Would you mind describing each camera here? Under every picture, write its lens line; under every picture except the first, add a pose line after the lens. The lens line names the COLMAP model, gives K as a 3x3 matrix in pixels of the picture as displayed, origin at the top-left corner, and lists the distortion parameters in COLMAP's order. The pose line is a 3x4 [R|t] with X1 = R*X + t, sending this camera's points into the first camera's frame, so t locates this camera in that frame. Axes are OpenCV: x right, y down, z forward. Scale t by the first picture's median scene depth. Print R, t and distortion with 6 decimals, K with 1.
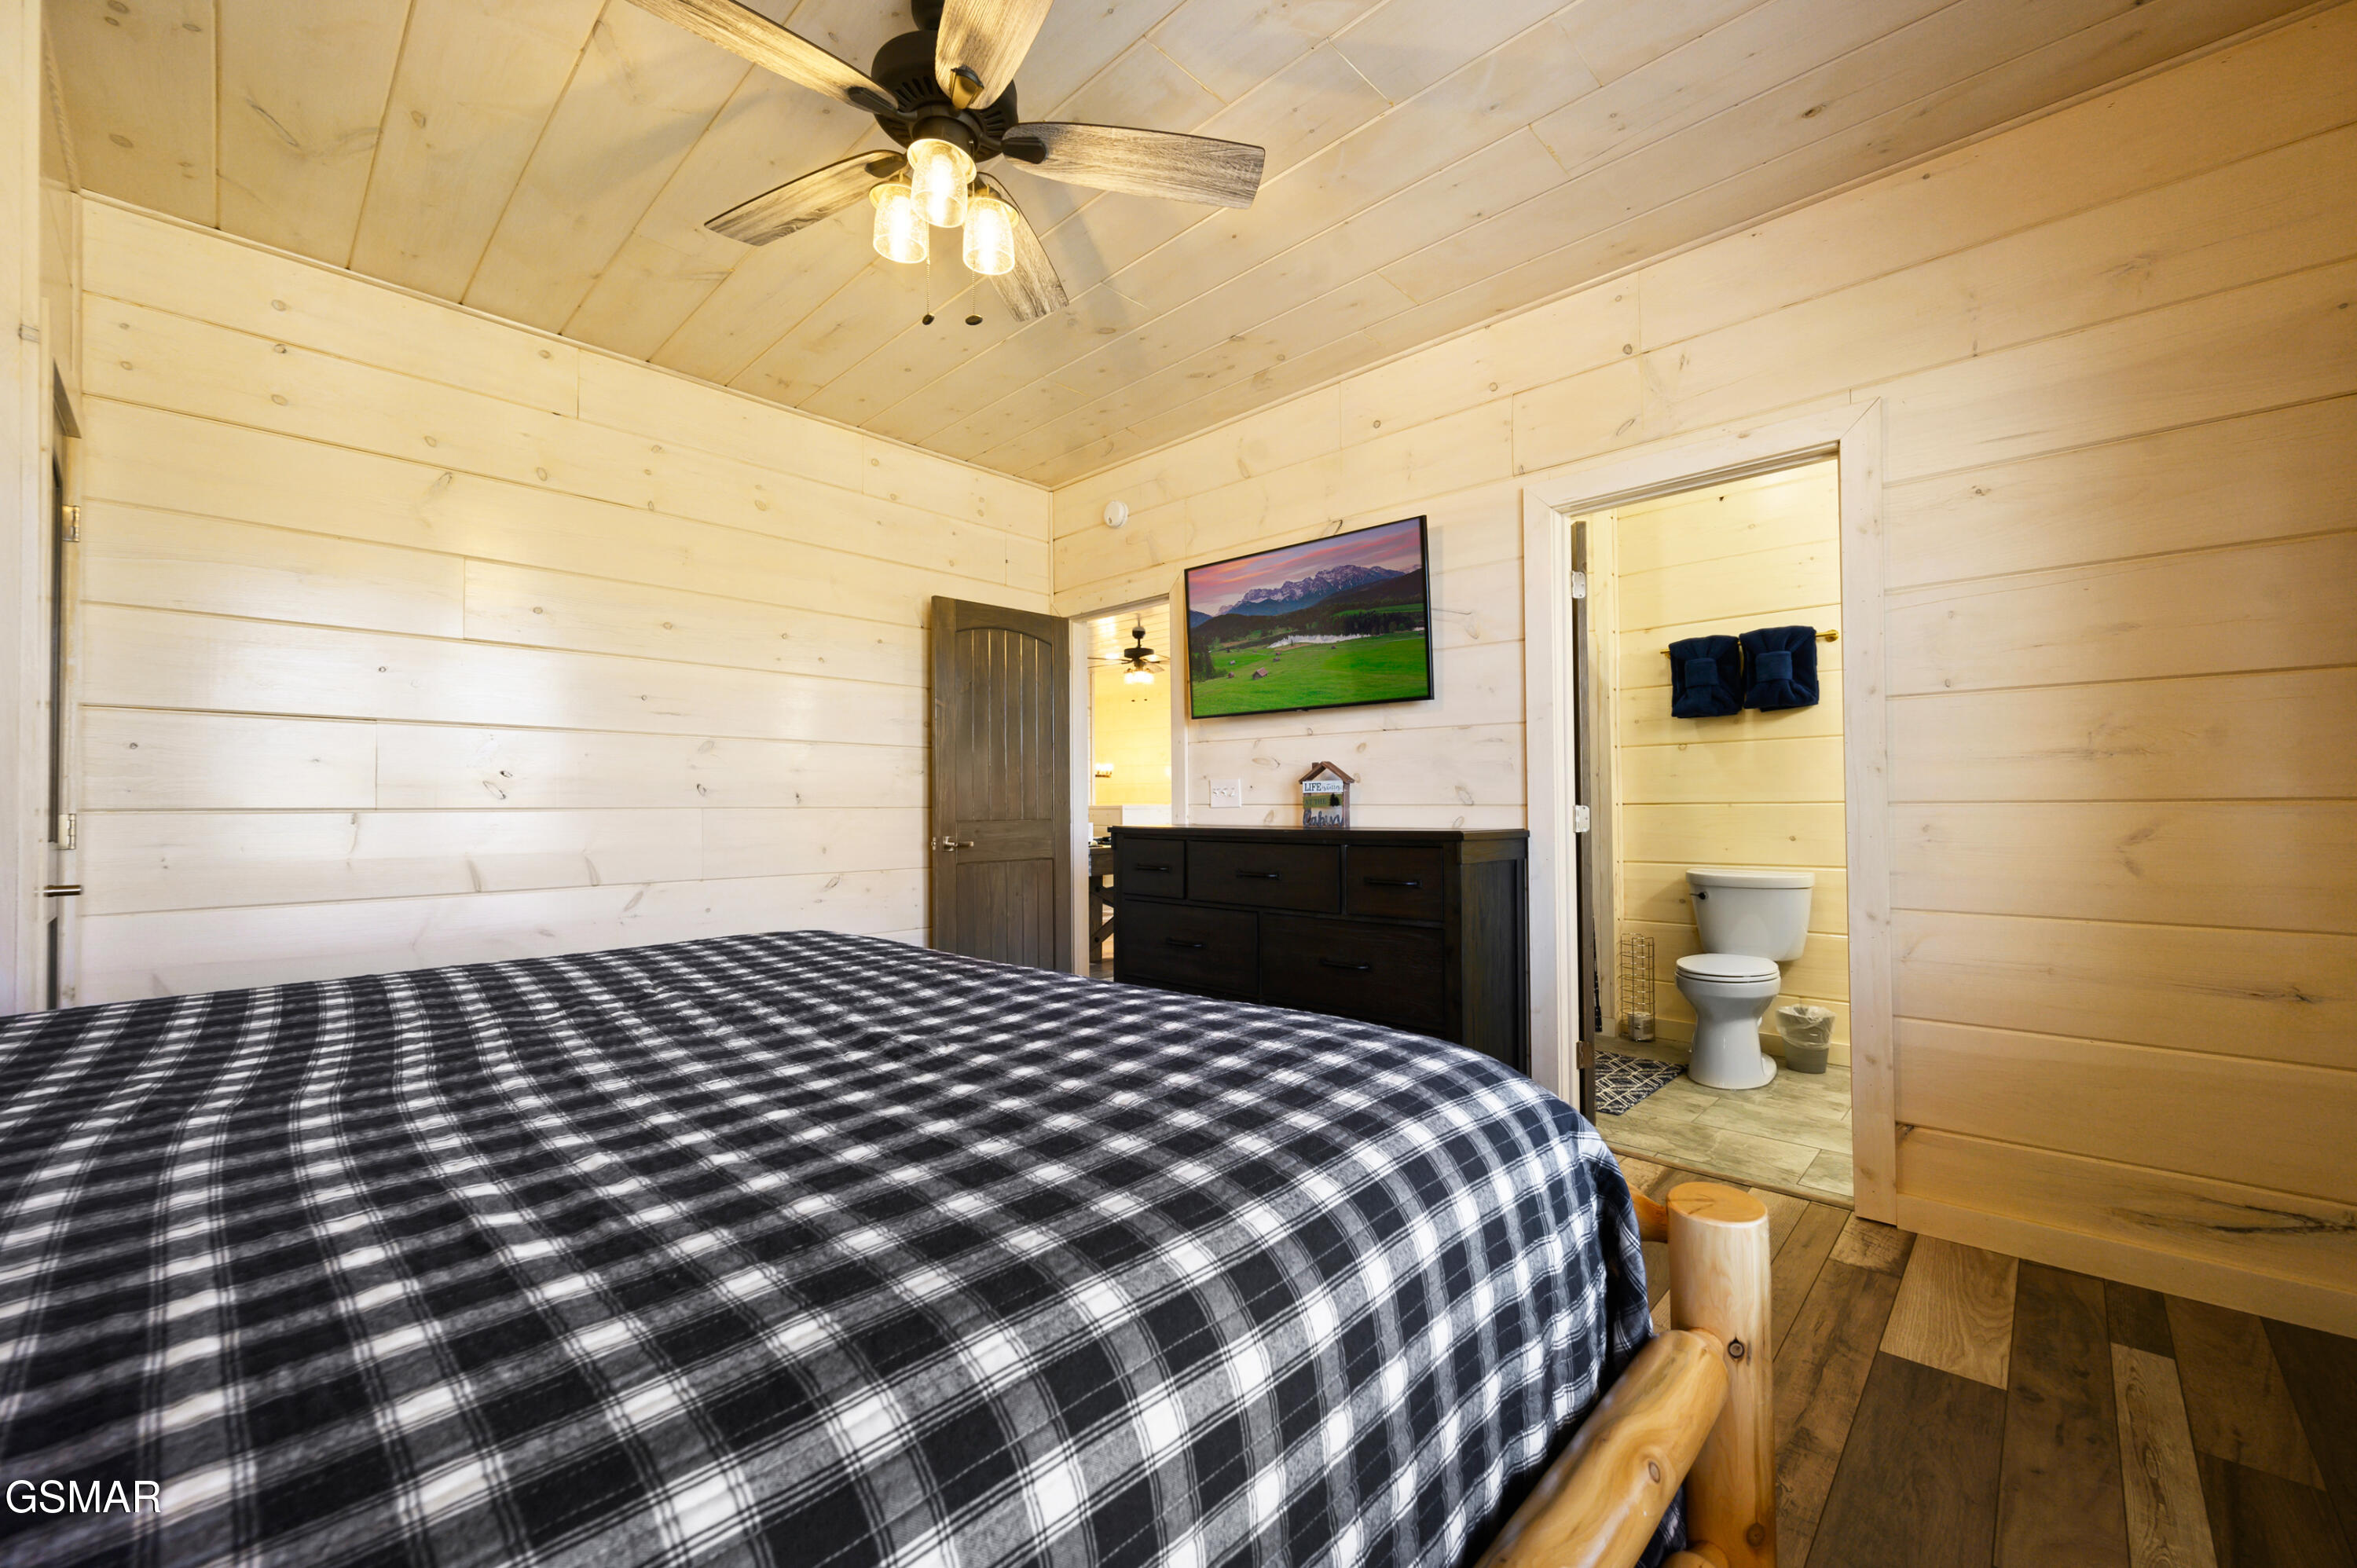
lens RADIAL K [[952.0, 0, 1197.1], [0, 952.0, 799.9], [0, 0, 1]] dist [-0.000192, -0.001049]
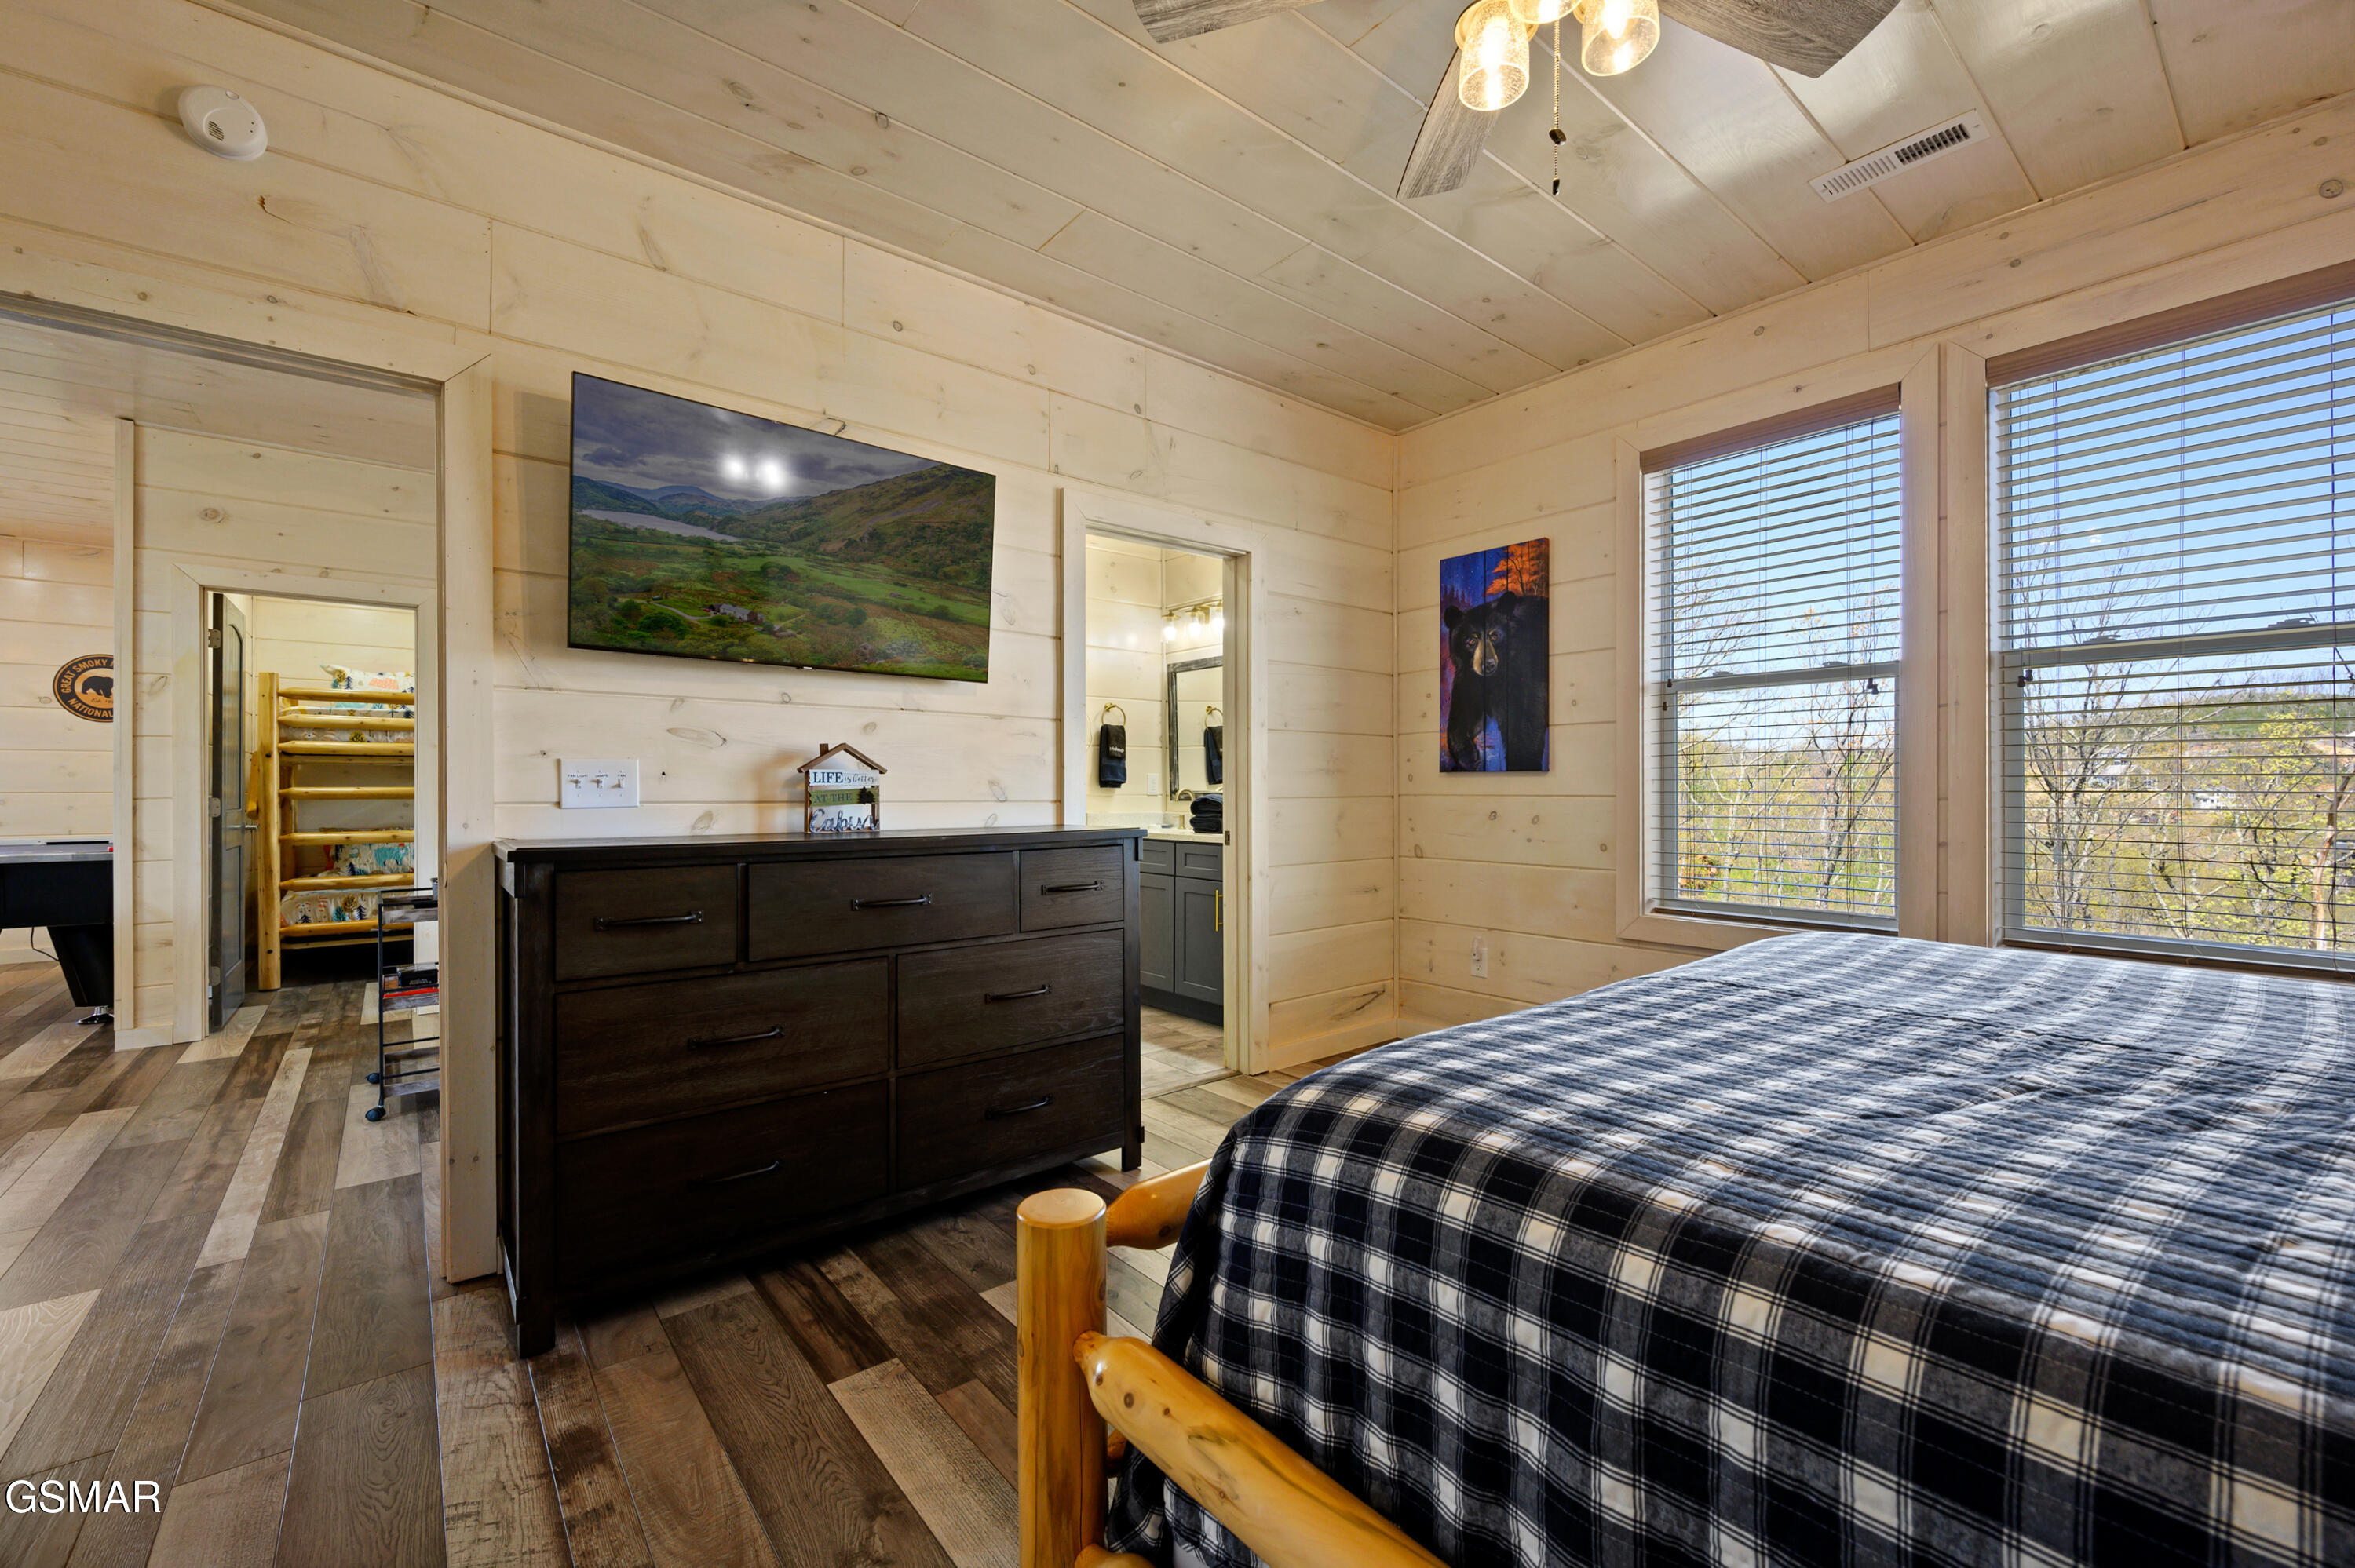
lens RADIAL K [[937.3, 0, 1165.7], [0, 937.3, 794.0], [0, 0, 1]] dist [-0.001956, -0.000514]
pose [[0.142329, -0.001040, 0.989819, -0.602333], [-0.008040, 0.999965, 0.002207, -0.005030], [-0.989787, -0.008272, 0.142316, 0.713367]]
